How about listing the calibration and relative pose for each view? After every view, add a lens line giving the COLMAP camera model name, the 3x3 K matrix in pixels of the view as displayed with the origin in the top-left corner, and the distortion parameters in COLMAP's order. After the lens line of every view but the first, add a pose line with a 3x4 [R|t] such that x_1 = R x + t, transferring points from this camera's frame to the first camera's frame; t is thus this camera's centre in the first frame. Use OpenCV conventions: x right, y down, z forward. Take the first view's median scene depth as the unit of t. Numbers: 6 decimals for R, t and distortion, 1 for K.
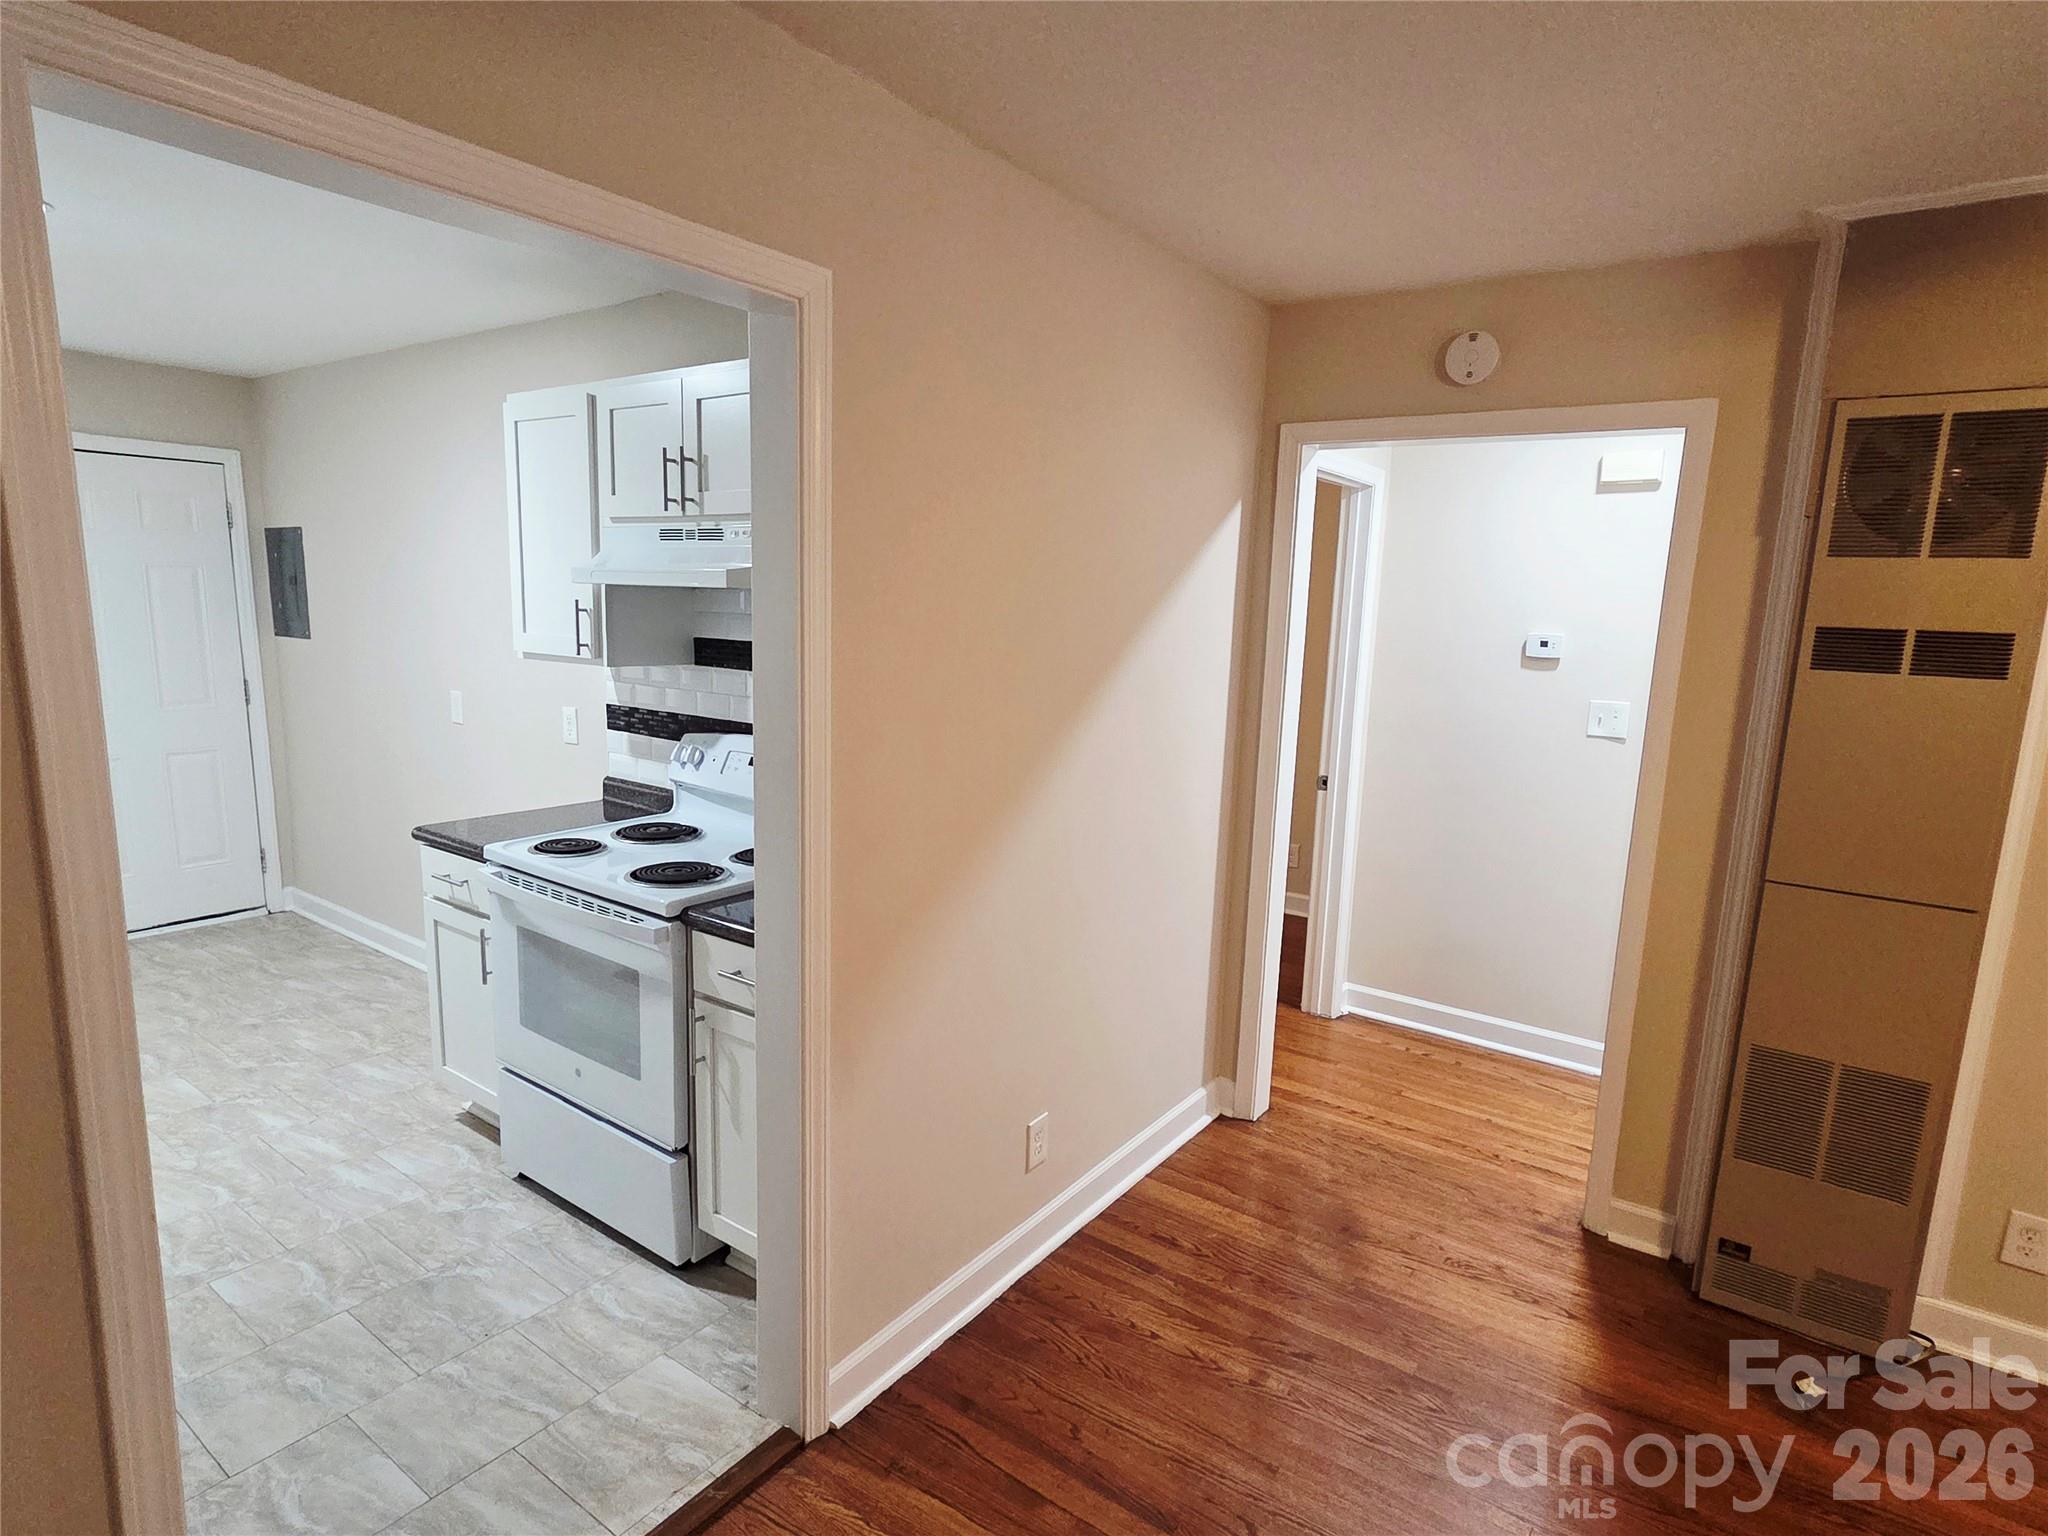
lens RADIAL K [[1101.9, 0, 1020.5], [0, 1101.9, 768.9], [0, 0, 1]] dist [-0.016138, -0.000114]
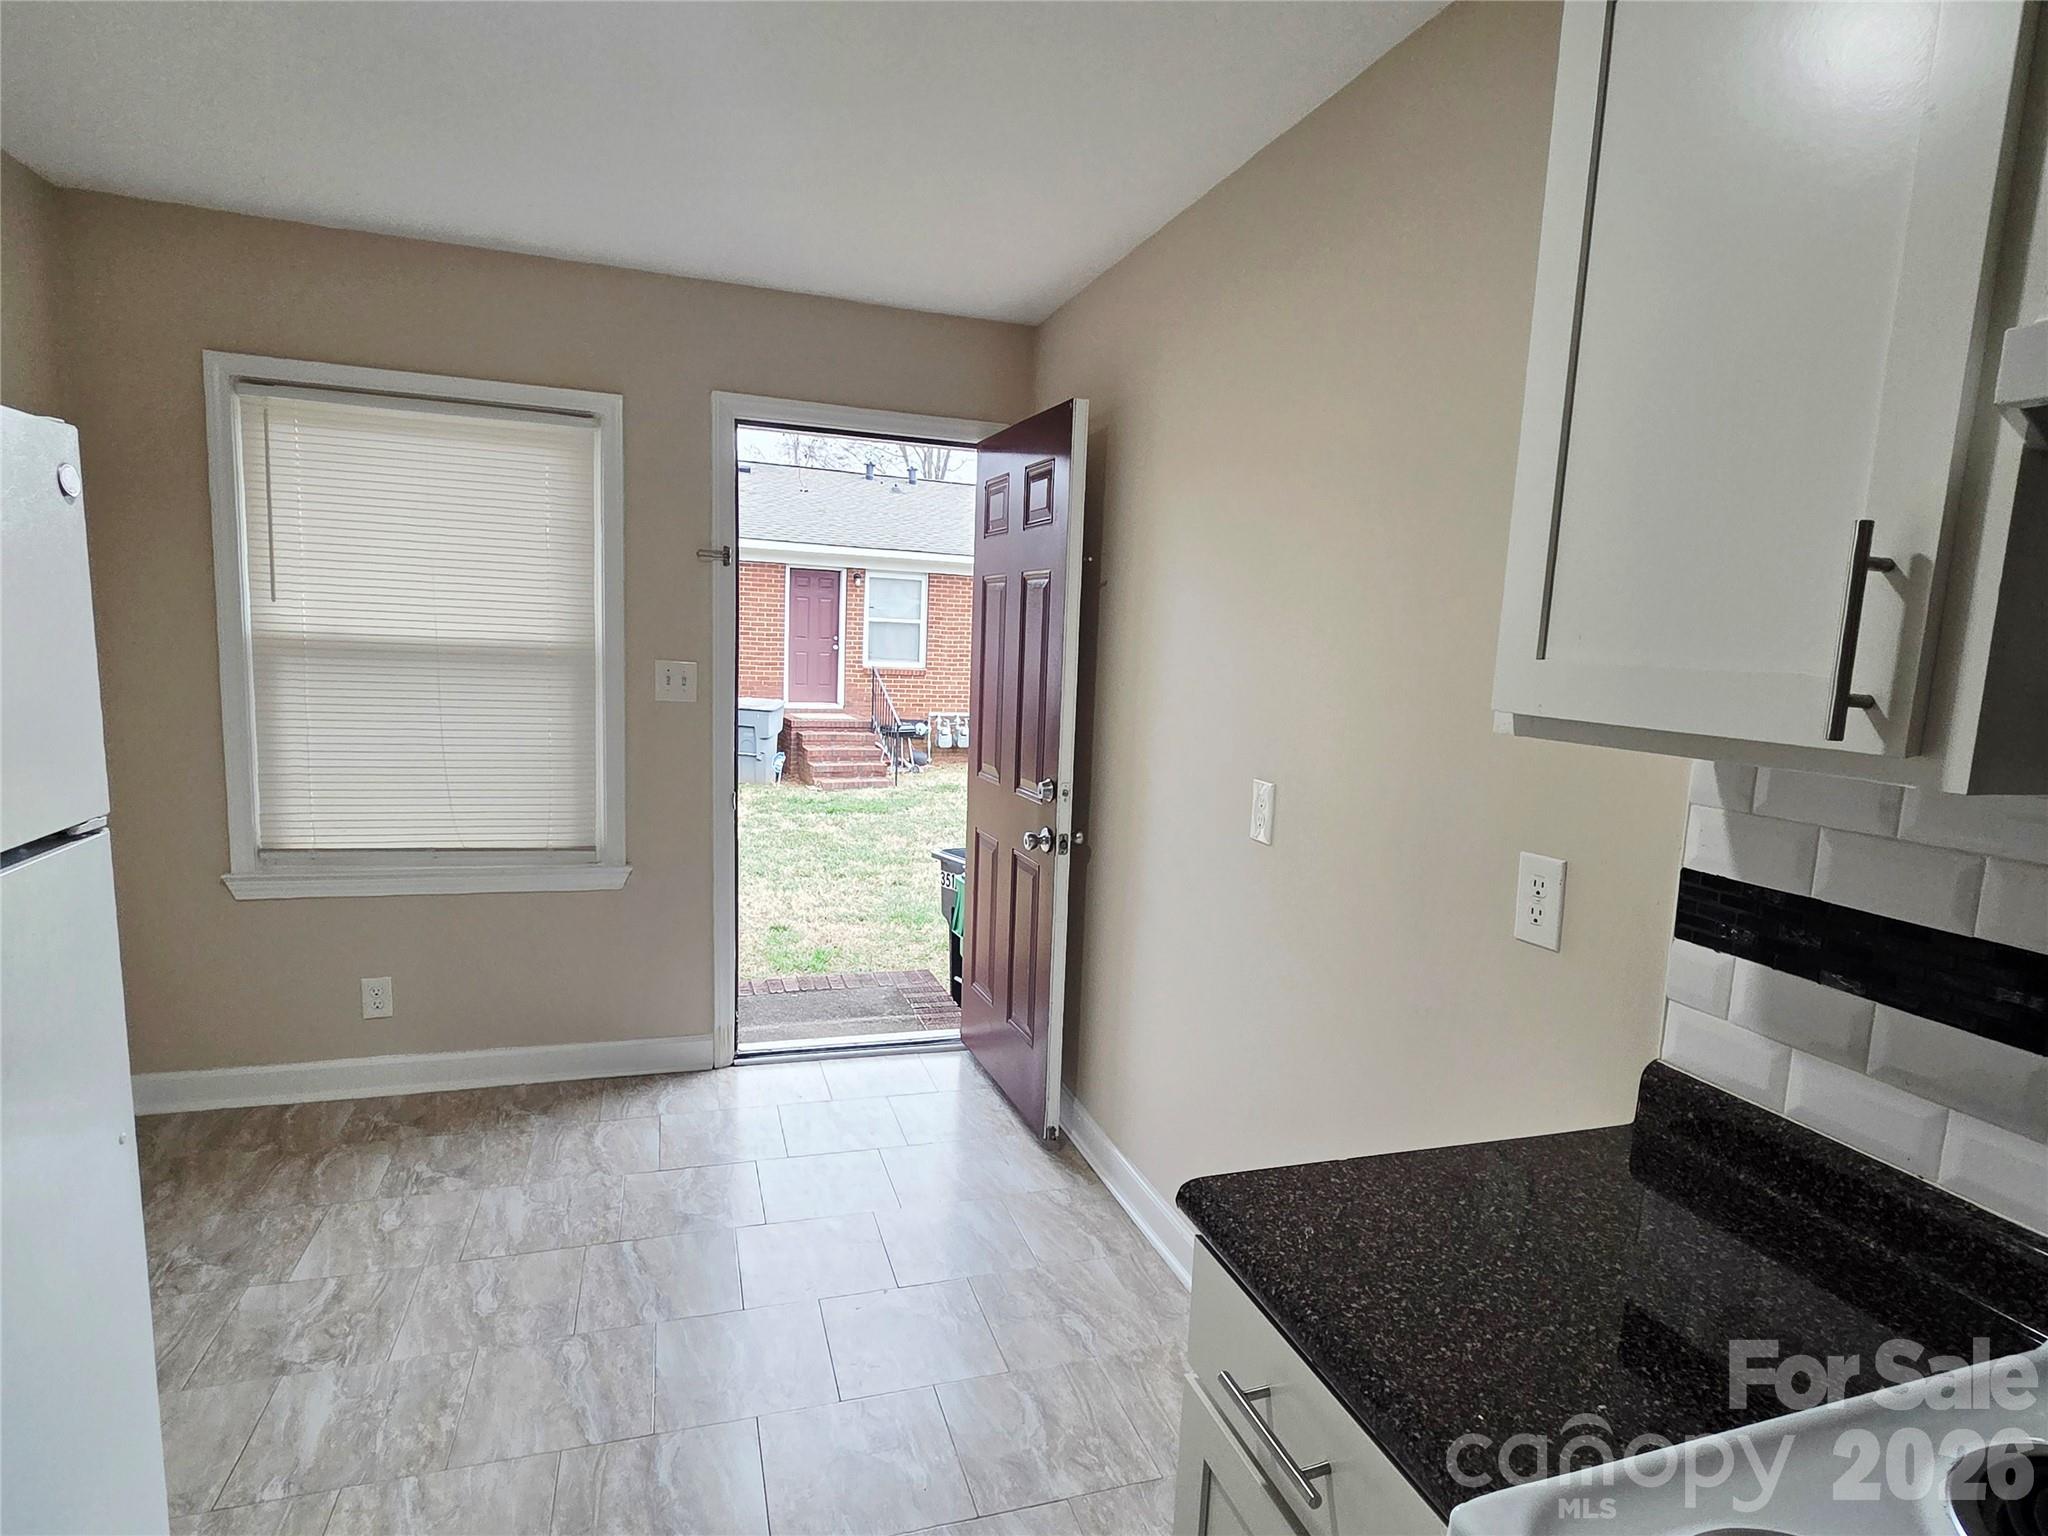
lens RADIAL K [[1101.9, 0, 1029.0], [0, 1101.9, 772.6], [0, 0, 1]] dist [-0.016138, -0.000114]
pose [[0.806717, 0.075492, -0.586096, -0.343359], [-0.109414, 0.993739, -0.022601, -0.059387], [0.580721, 0.082359, 0.809926, 0.584723]]
